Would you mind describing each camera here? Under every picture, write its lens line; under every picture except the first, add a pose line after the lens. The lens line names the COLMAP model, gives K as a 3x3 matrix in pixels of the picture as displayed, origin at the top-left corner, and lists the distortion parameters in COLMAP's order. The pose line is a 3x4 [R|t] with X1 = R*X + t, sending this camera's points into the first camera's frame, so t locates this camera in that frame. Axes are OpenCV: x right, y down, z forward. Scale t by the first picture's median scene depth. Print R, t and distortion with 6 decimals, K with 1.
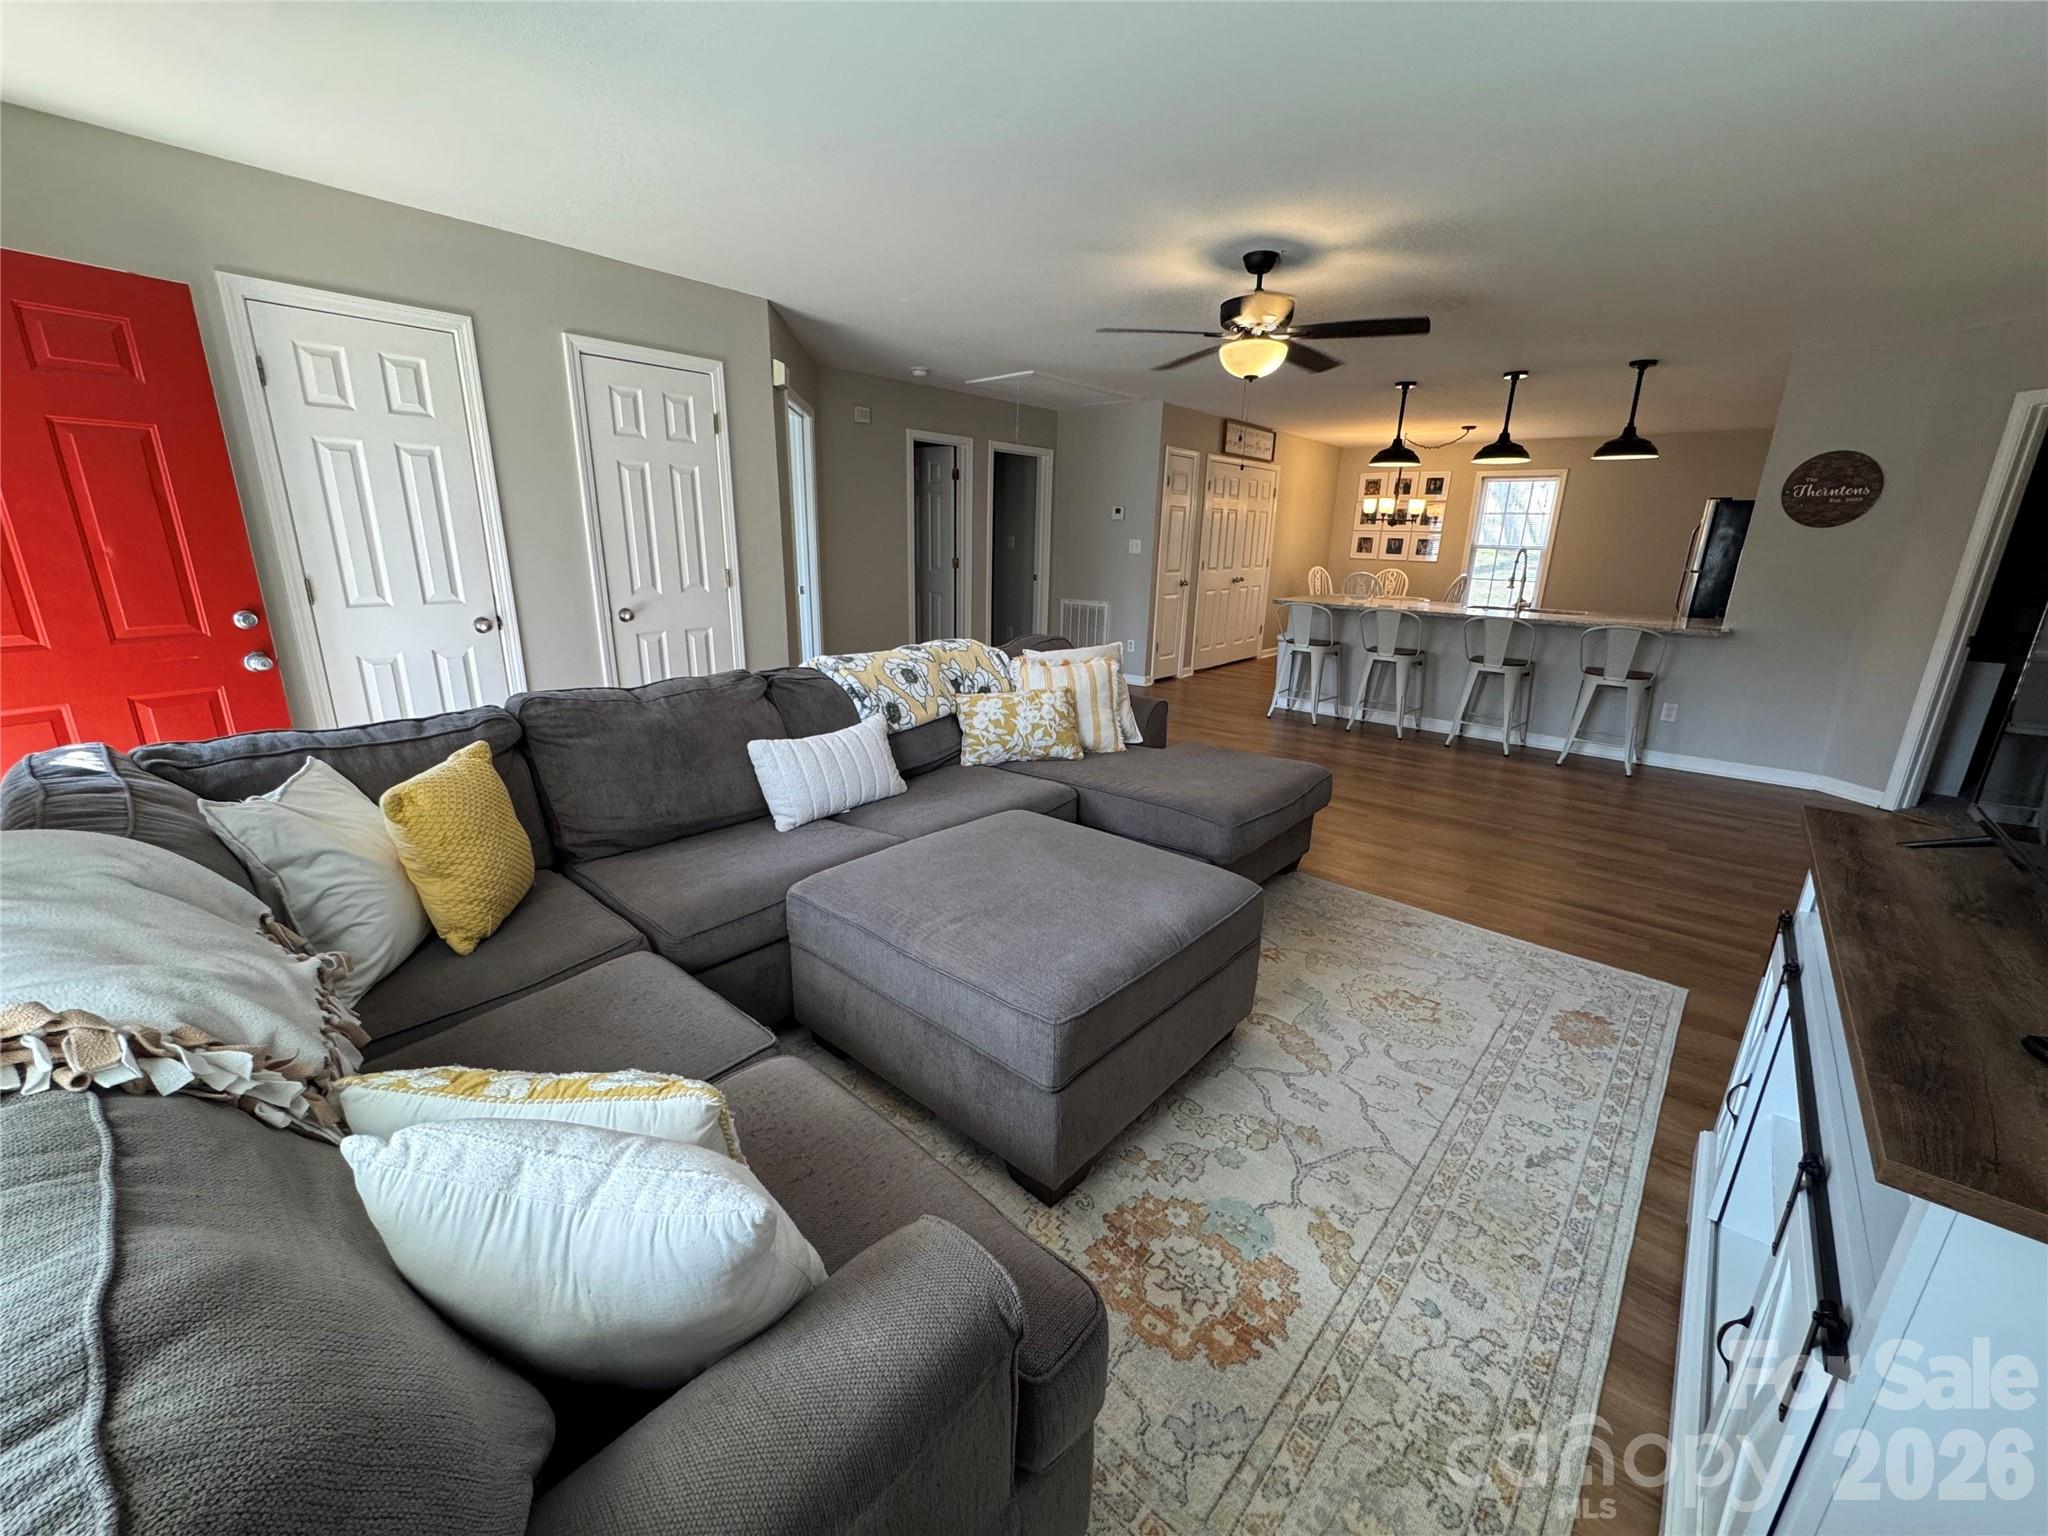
lens RADIAL K [[818.9, 0, 1023.8], [0, 818.9, 770.1], [0, 0, 1]] dist [-0.001215, 0.000066]
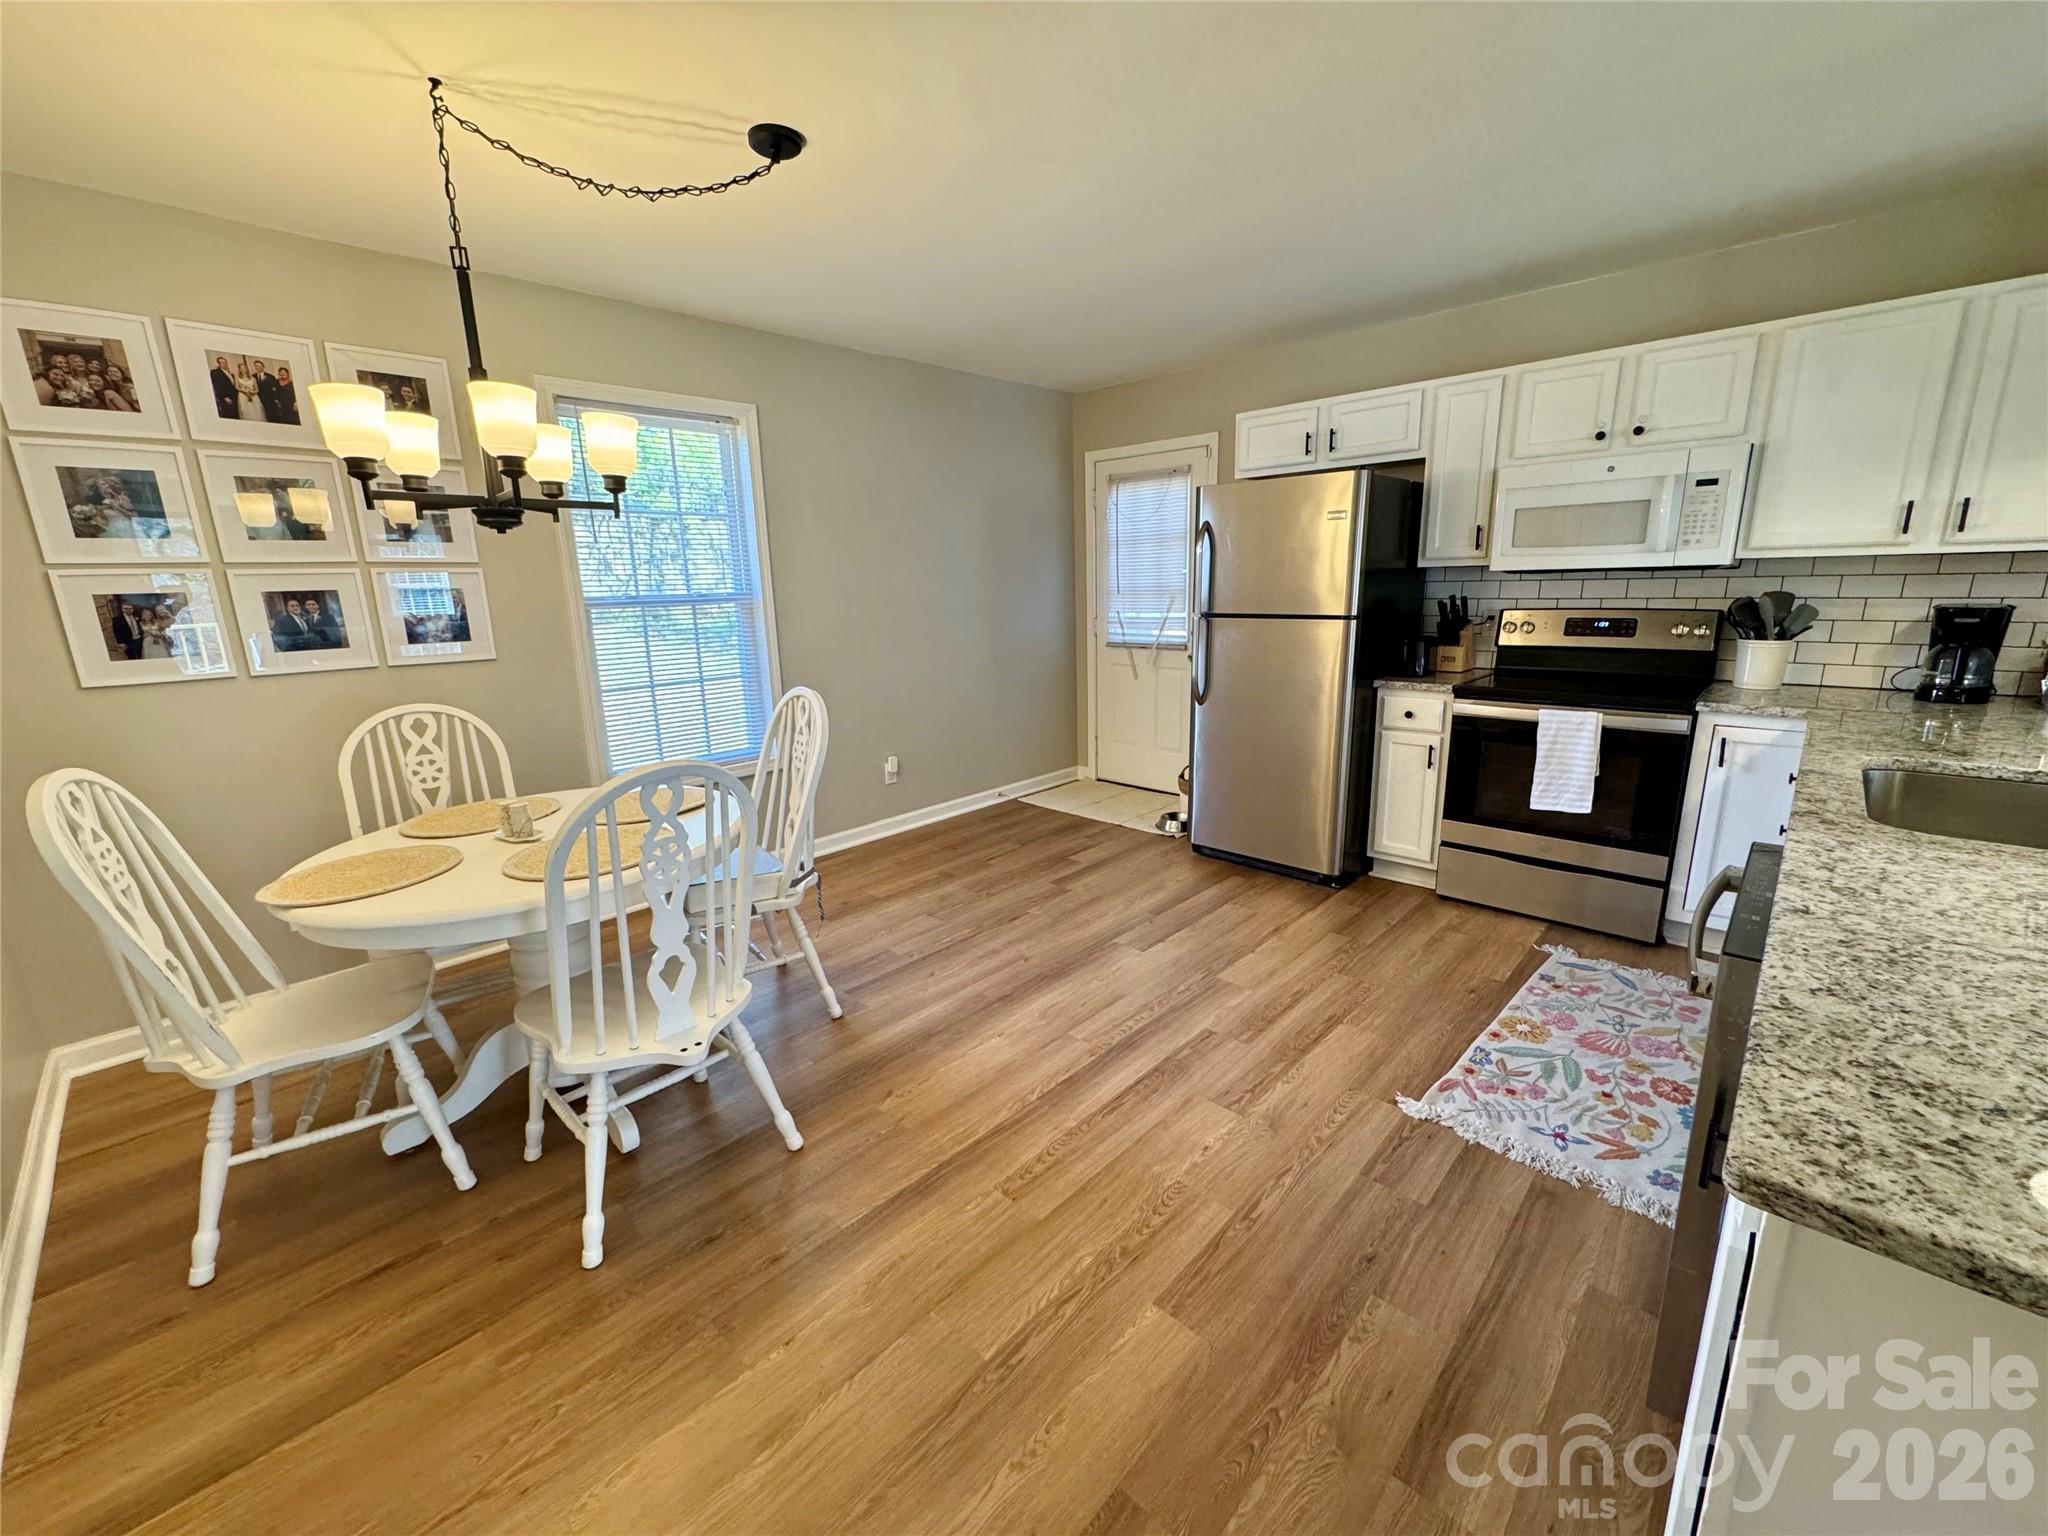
lens RADIAL K [[816.8, 0, 1022.9], [0, 816.8, 771.0], [0, 0, 1]] dist [-0.003431, 0.000722]
pose [[0.071207, -0.253214, 0.964786, 0.435095], [0.307193, 0.925795, 0.220308, -0.460103], [-0.948979, 0.280688, 0.143709, 1.613291]]
